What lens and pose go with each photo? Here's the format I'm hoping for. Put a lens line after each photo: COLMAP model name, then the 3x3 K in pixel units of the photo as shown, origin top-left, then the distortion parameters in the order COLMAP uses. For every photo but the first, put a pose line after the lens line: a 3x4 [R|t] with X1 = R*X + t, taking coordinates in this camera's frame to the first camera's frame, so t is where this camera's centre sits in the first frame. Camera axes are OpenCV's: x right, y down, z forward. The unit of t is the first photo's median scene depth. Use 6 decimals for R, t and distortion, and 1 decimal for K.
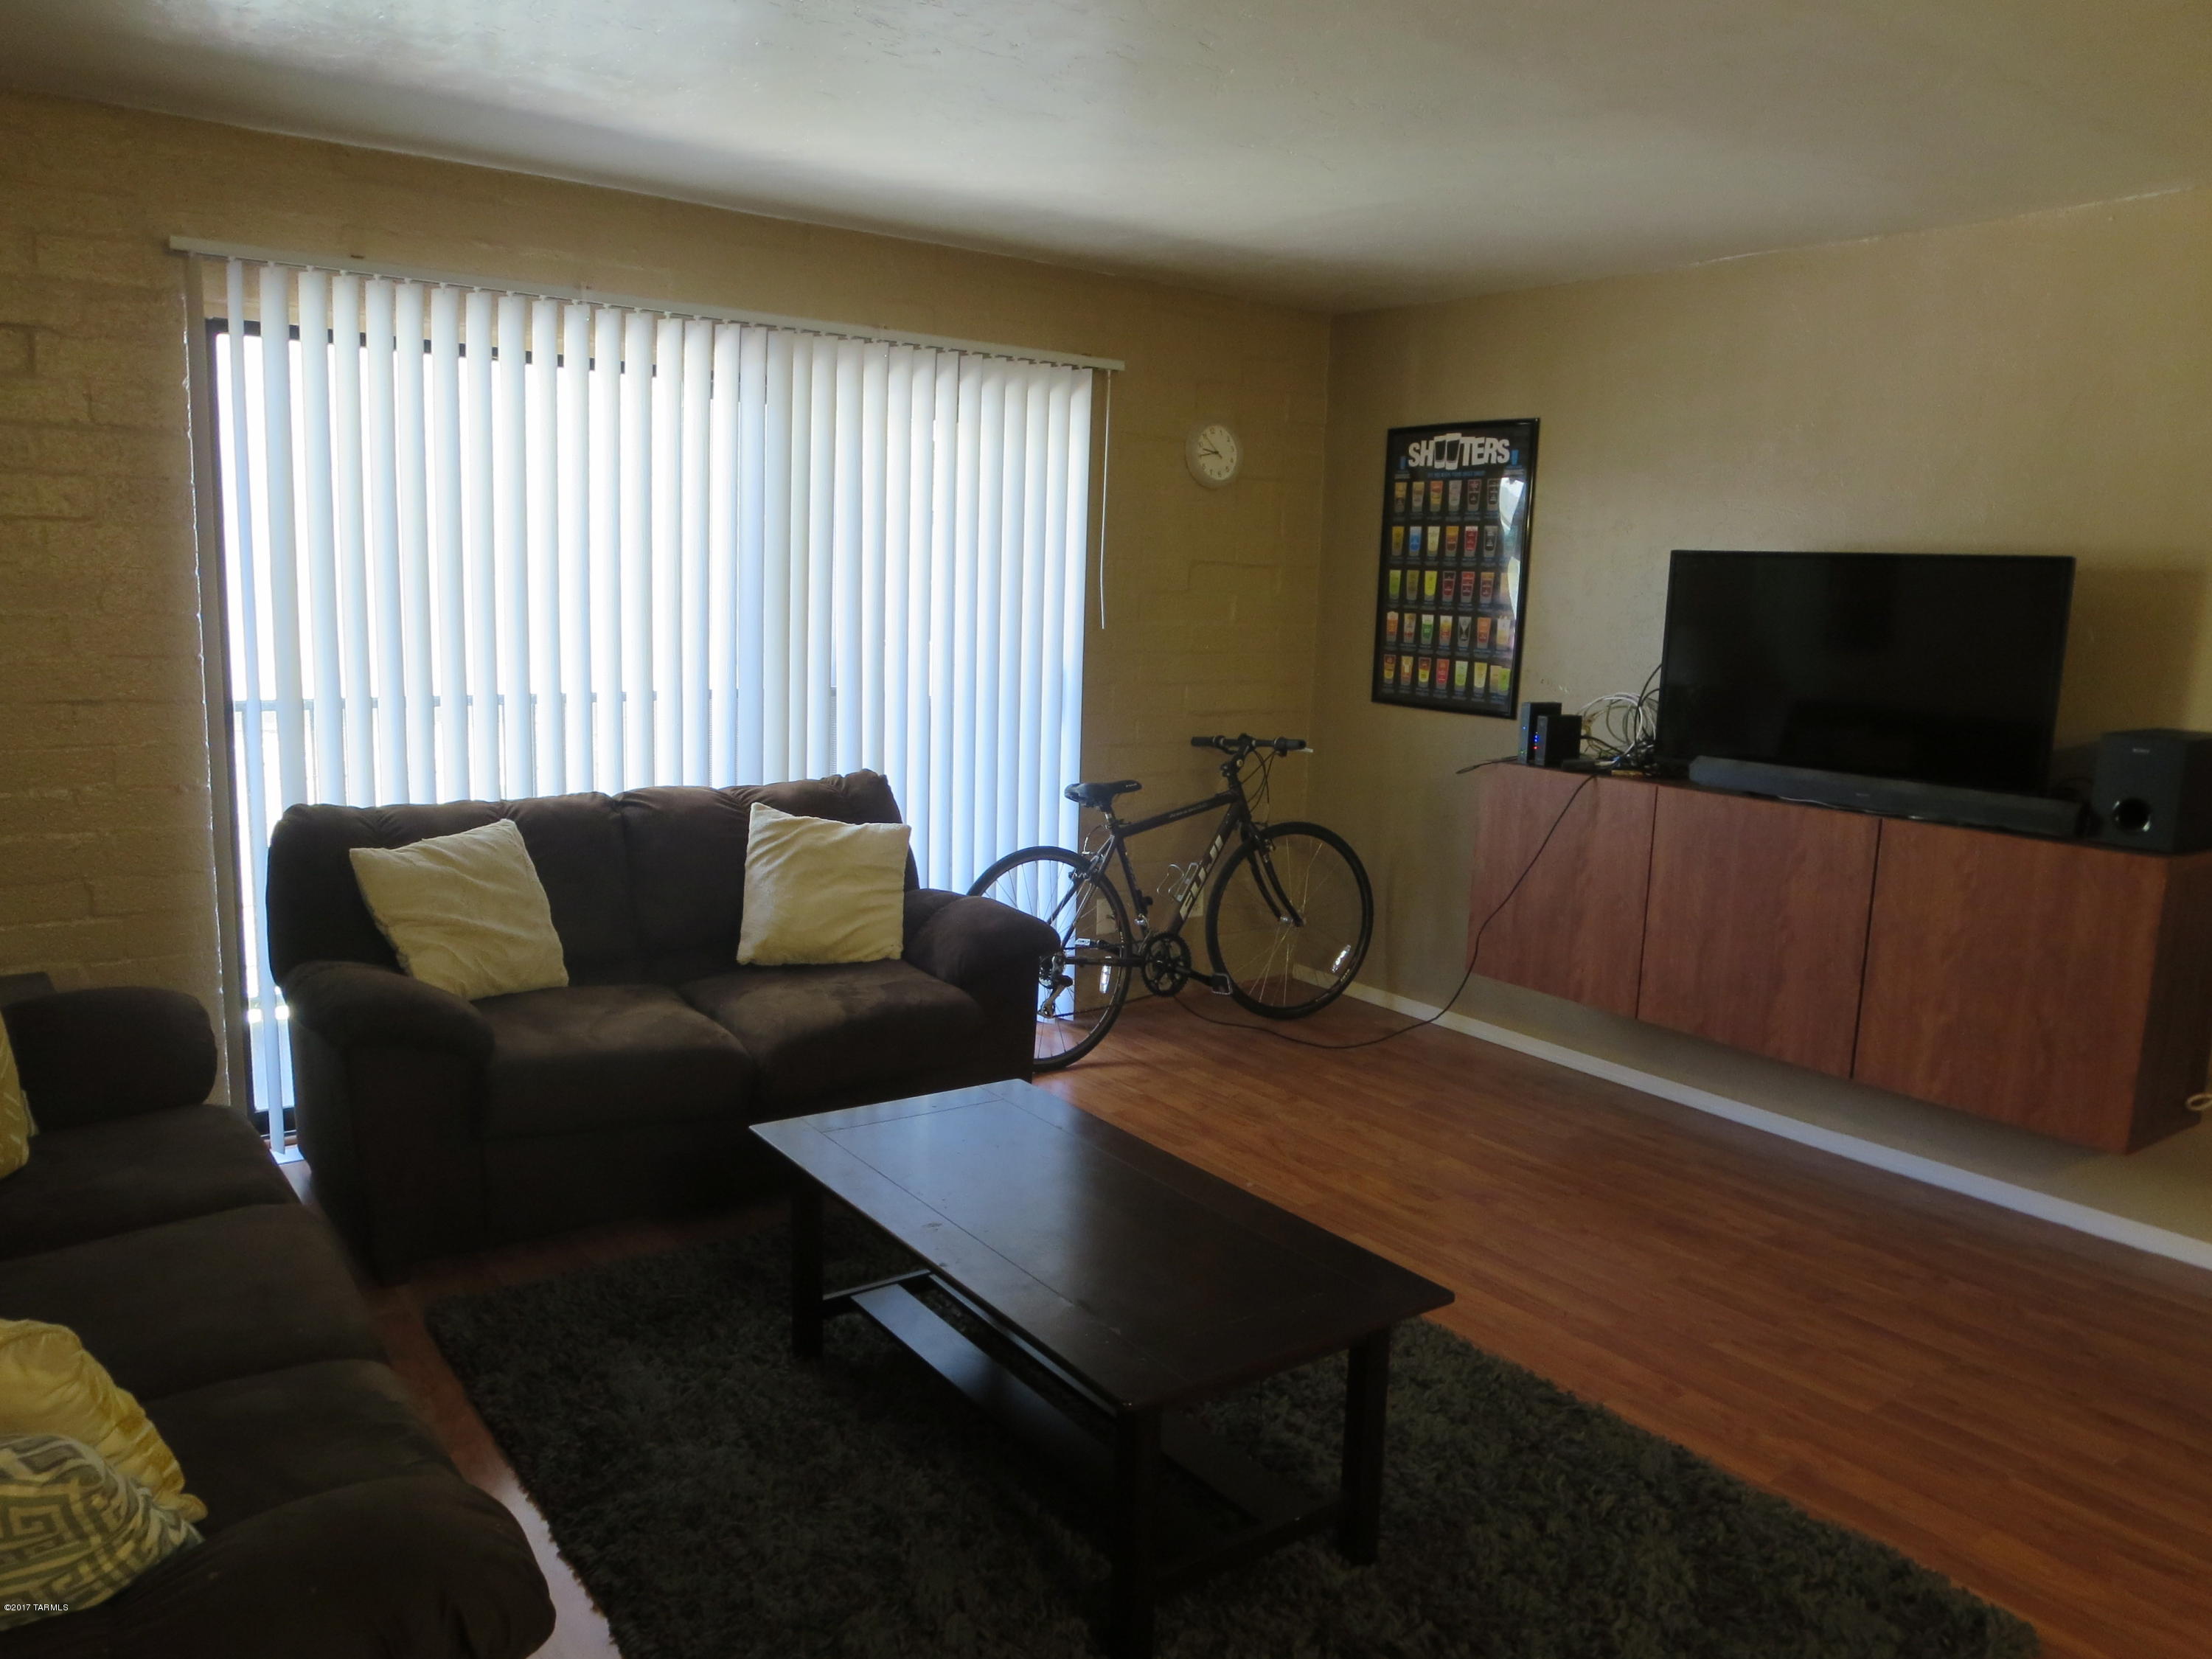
lens RADIAL K [[1529.0, 0, 1106.0], [0, 1529.0, 829.5], [0, 0, 1]] dist [-0.060458, -0.004670]
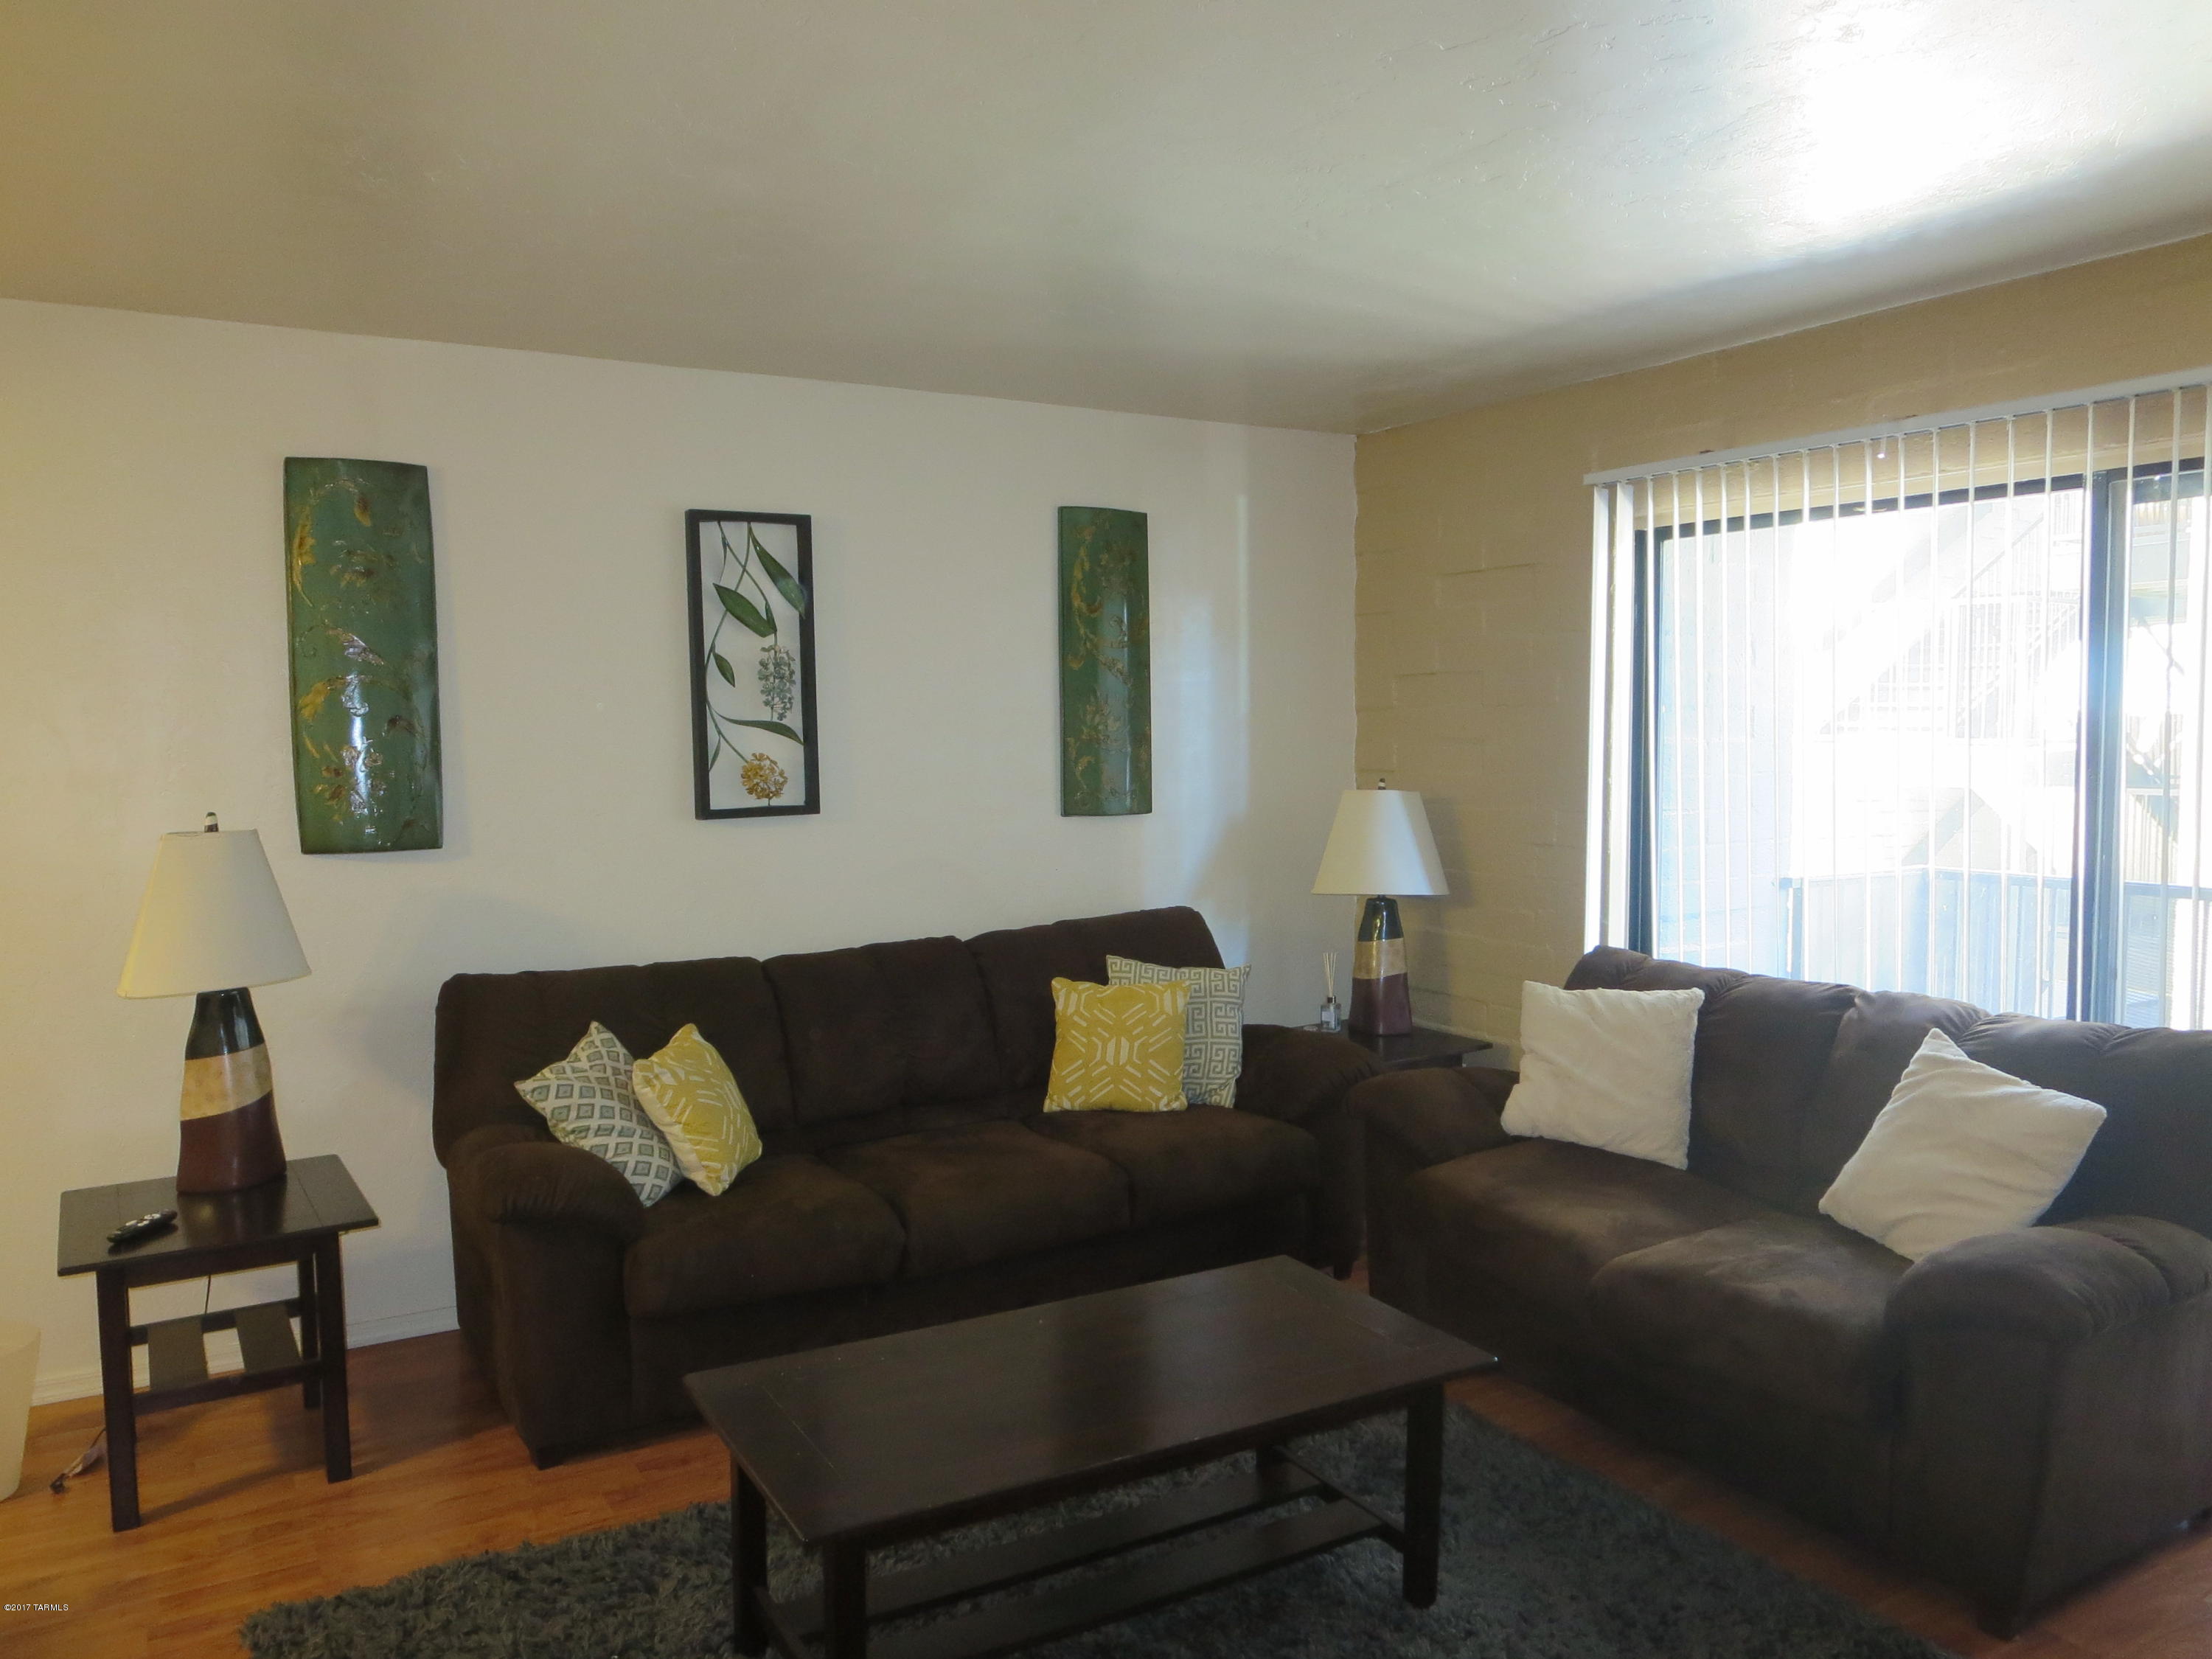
lens RADIAL K [[1608.6, 0, 1106.0], [0, 1608.6, 829.5], [0, 0, 1]] dist [0.001927, -0.034612]
pose [[-0.114121, 0.042547, -0.992555, 0.533214], [-0.138852, 0.988593, 0.058342, -0.090973], [0.983716, 0.144477, -0.106911, 0.552545]]
